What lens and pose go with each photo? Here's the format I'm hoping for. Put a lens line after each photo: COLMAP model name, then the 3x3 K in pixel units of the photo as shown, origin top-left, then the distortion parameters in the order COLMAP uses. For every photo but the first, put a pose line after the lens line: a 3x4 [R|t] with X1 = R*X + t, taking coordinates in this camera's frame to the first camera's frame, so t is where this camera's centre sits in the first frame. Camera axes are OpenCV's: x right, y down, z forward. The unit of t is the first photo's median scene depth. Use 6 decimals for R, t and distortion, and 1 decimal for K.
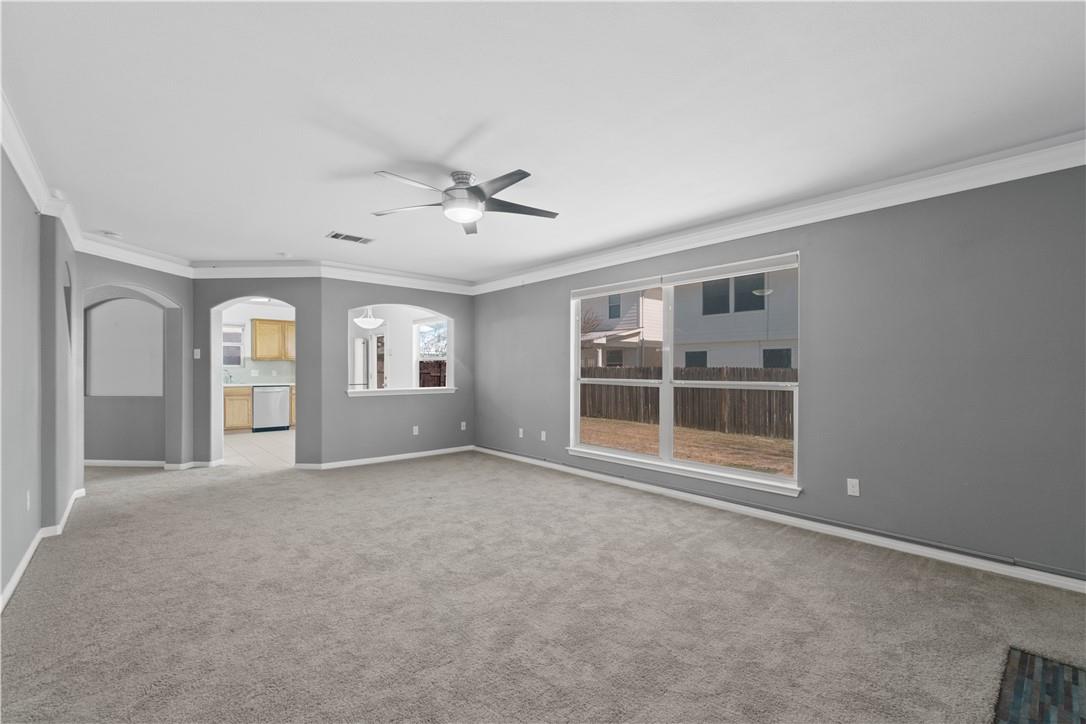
lens RADIAL K [[478.8, 0, 544.6], [0, 478.8, 375.5], [0, 0, 1]] dist [-0.017987, -0.000106]
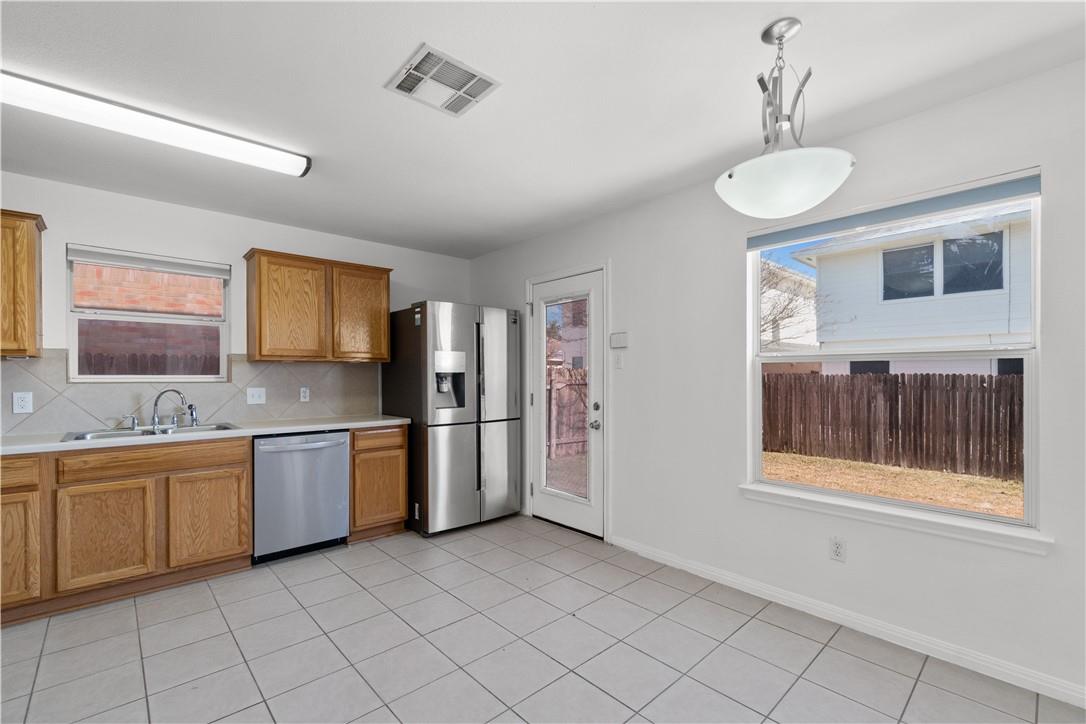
lens RADIAL K [[478.8, 0, 544.6], [0, 478.8, 375.5], [0, 0, 1]] dist [-0.017987, -0.000106]
pose [[0.999940, -0.005221, 0.009614, -0.302196], [0.005289, 0.999961, -0.007050, -0.014008], [-0.009577, 0.007101, 0.999929, 0.487489]]
